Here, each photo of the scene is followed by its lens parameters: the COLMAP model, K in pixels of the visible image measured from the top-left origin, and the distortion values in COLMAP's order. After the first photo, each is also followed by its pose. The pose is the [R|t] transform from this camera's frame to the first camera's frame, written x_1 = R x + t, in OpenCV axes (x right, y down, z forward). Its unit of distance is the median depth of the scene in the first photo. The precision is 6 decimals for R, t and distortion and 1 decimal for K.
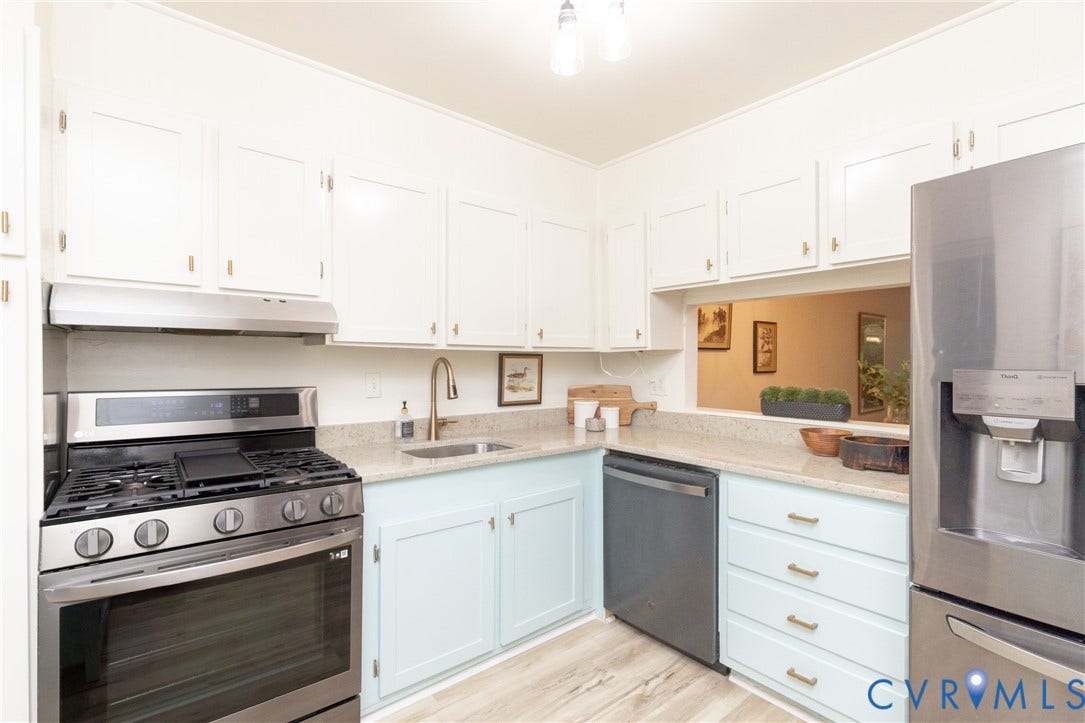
lens RADIAL K [[479.4, 0, 547.1], [0, 479.4, 363.0], [0, 0, 1]] dist [0.015823, -0.002322]
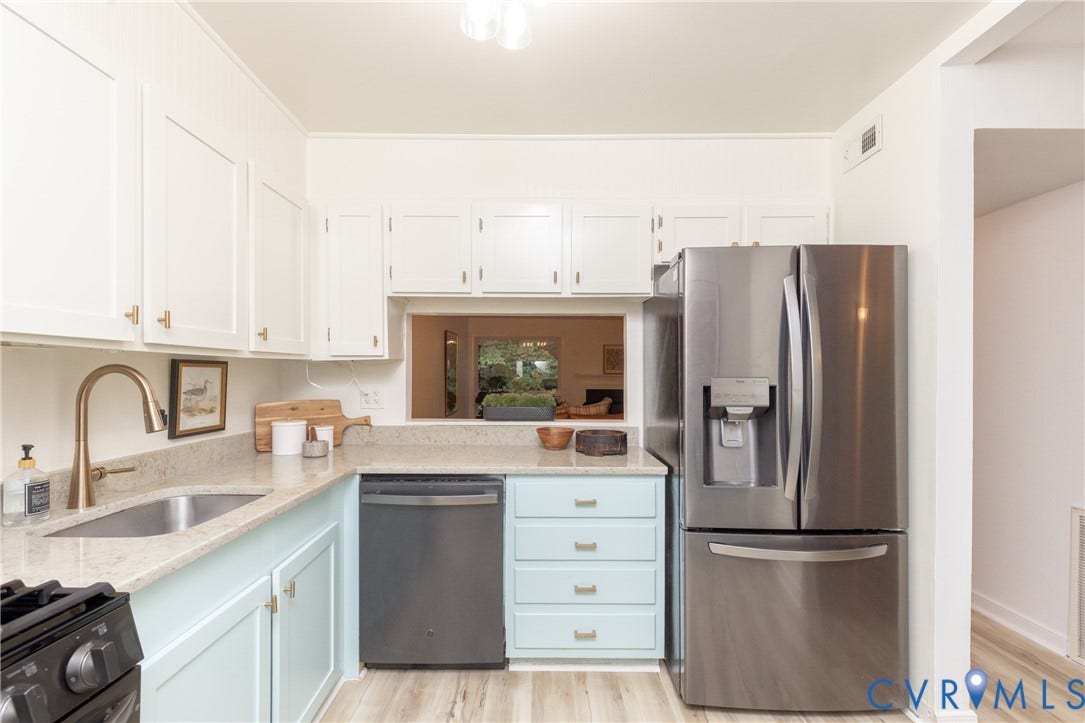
lens RADIAL K [[479.4, 0, 524.6], [0, 479.4, 372.7], [0, 0, 1]] dist [0.015823, -0.002322]
pose [[0.664212, 0.000466, 0.747544, -0.330369], [0.001167, 0.999998, -0.001660, 0.000289], [-0.747543, 0.001975, 0.664210, 0.221666]]
